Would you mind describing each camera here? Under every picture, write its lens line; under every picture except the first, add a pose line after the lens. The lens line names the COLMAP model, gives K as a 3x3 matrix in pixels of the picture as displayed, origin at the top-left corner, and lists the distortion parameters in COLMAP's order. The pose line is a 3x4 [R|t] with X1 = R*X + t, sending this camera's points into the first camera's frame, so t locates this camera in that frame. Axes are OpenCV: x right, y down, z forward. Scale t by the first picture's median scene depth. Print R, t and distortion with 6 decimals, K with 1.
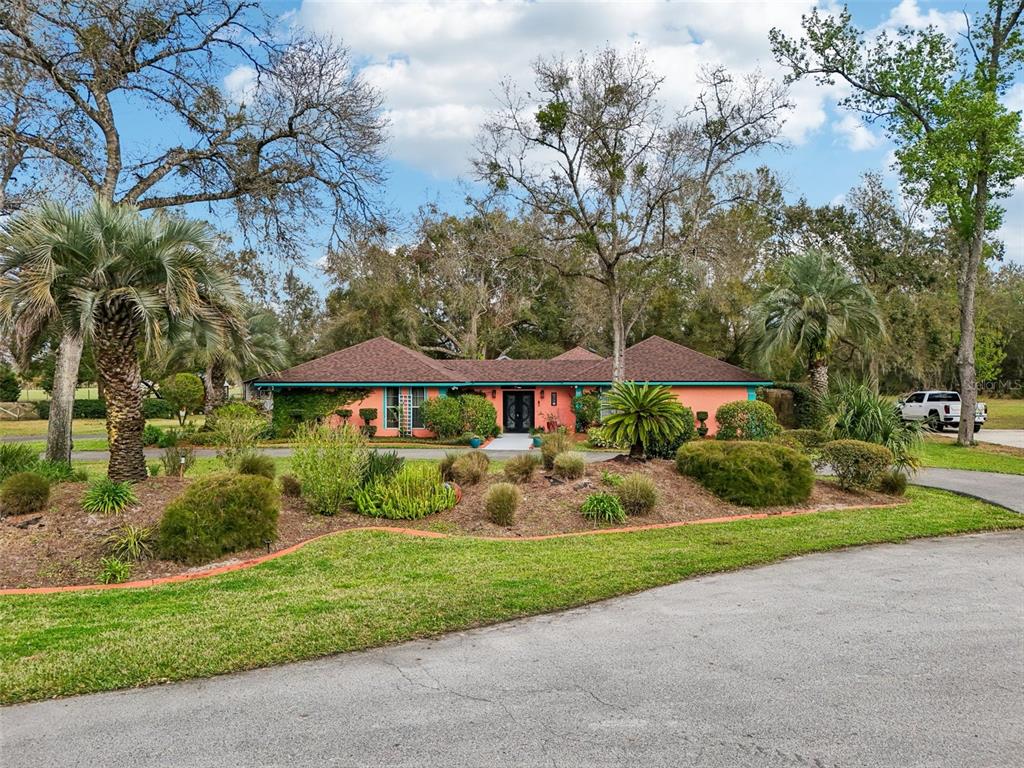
lens RADIAL K [[737.4, 0, 512.0], [0, 737.4, 384.0], [0, 0, 1]] dist [0.010564, -0.000853]
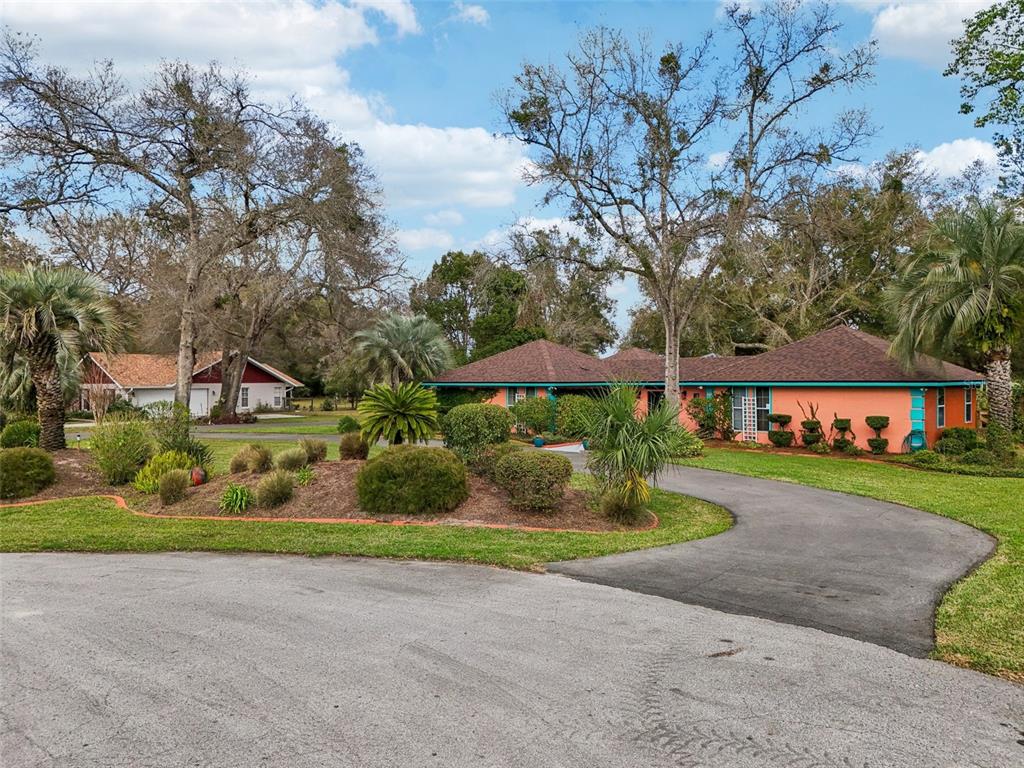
lens RADIAL K [[737.4, 0, 512.0], [0, 737.4, 384.0], [0, 0, 1]] dist [0.010564, -0.000853]
pose [[0.774614, 0.002230, -0.632431, 0.468393], [-0.000825, 0.999996, 0.002515, -0.002476], [0.632434, -0.001427, 0.774613, 0.157762]]
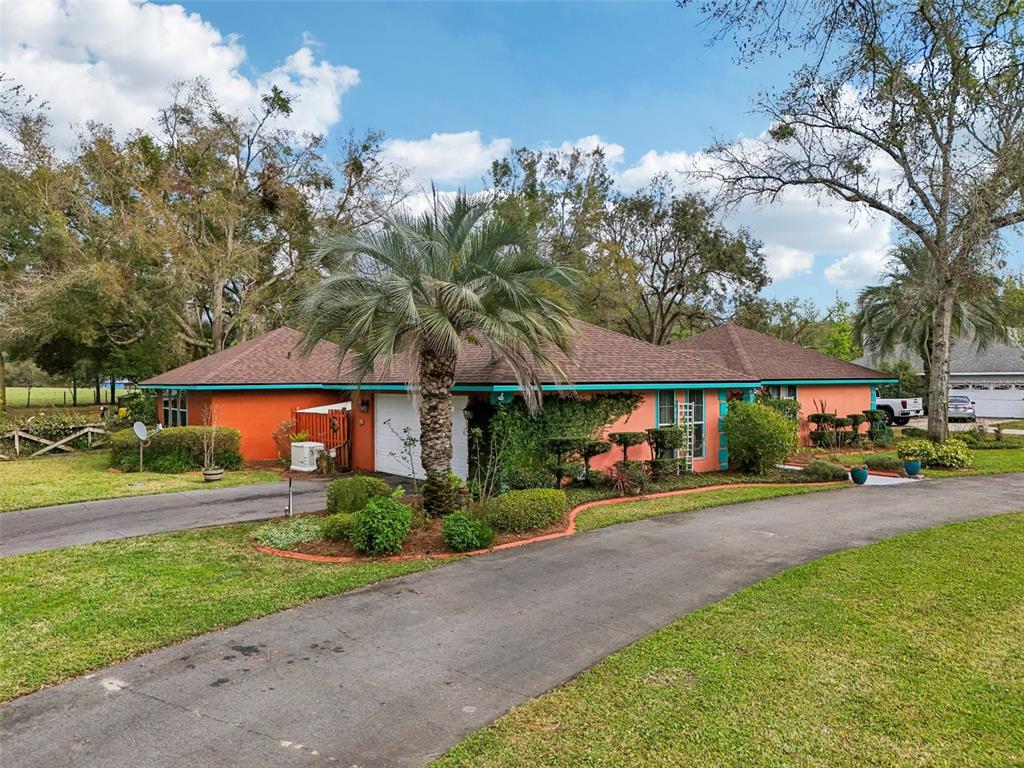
lens RADIAL K [[737.4, 0, 512.0], [0, 737.4, 384.0], [0, 0, 1]] dist [0.010564, -0.000853]
pose [[0.791897, -0.006953, 0.610615, -0.564102], [0.006286, 0.999975, 0.003235, -0.003344], [-0.610622, 0.001277, 0.791921, 0.559826]]
